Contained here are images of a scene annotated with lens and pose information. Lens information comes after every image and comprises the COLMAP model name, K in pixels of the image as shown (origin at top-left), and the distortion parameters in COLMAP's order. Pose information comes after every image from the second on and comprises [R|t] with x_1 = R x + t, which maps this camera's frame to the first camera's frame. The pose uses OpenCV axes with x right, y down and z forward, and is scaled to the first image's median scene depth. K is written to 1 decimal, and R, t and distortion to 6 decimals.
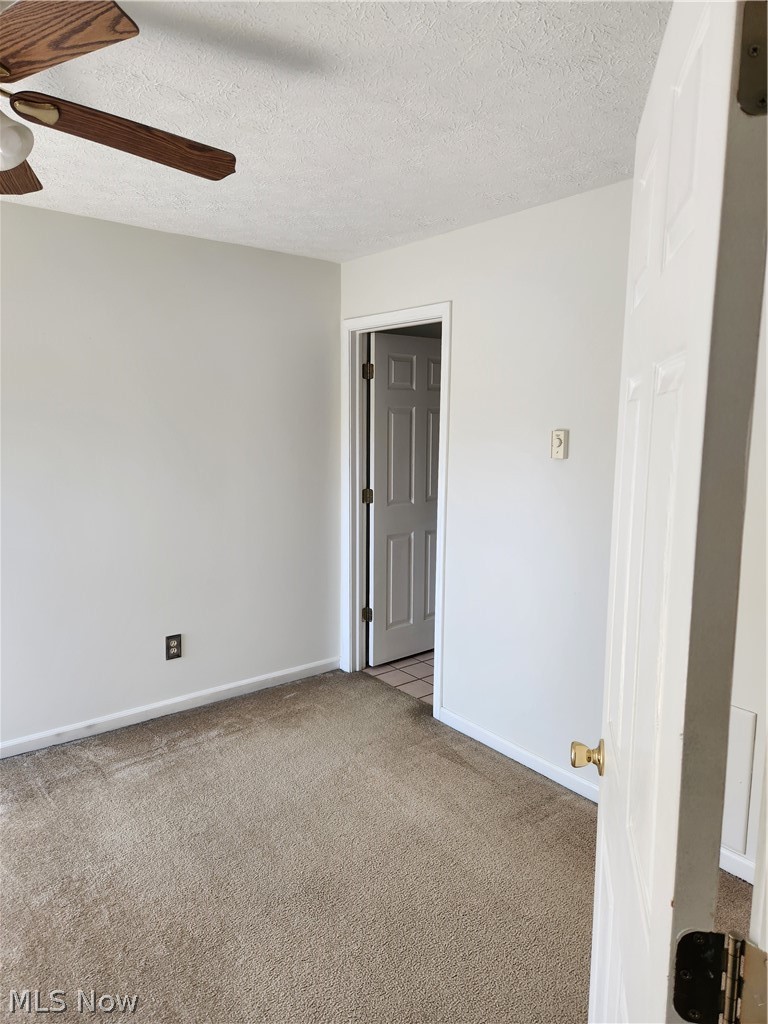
lens RADIAL K [[686.1, 0, 384.0], [0, 686.1, 512.0], [0, 0, 1]] dist [0.073767, -0.060302]
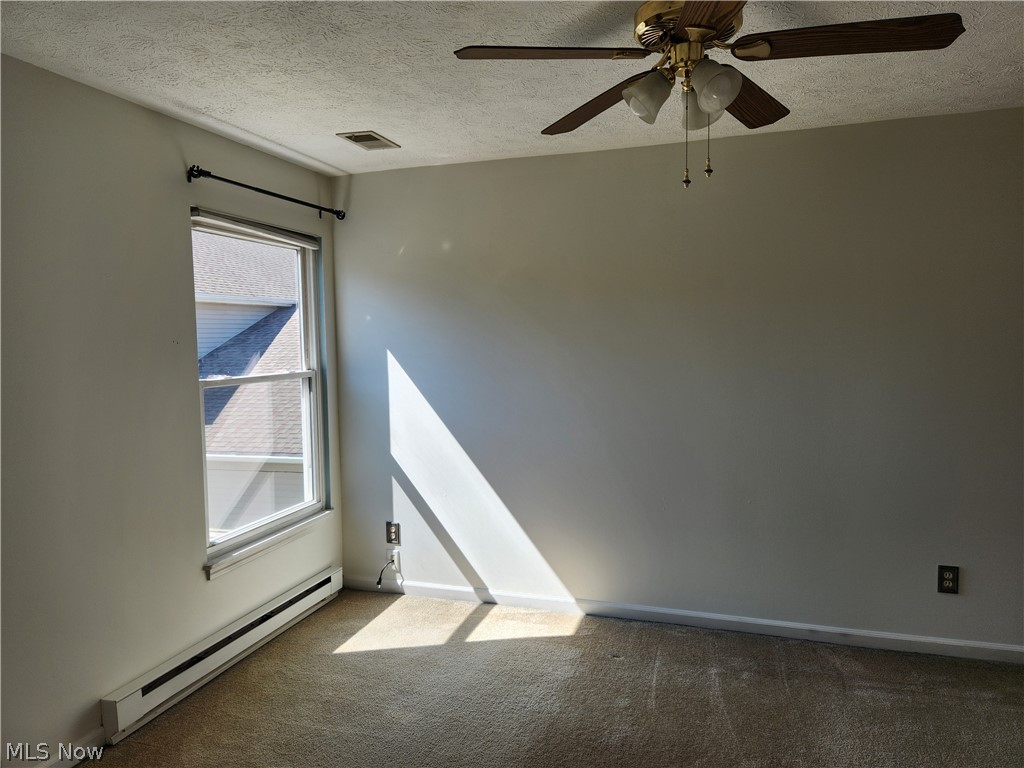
lens RADIAL K [[686.1, 0, 511.2], [0, 686.1, 390.2], [0, 0, 1]] dist [0.073767, -0.060302]
pose [[0.560927, 0.043351, -0.826730, 0.121684], [-0.085718, 0.996302, -0.005917, 0.010809], [0.823416, 0.074185, 0.562568, 0.035180]]
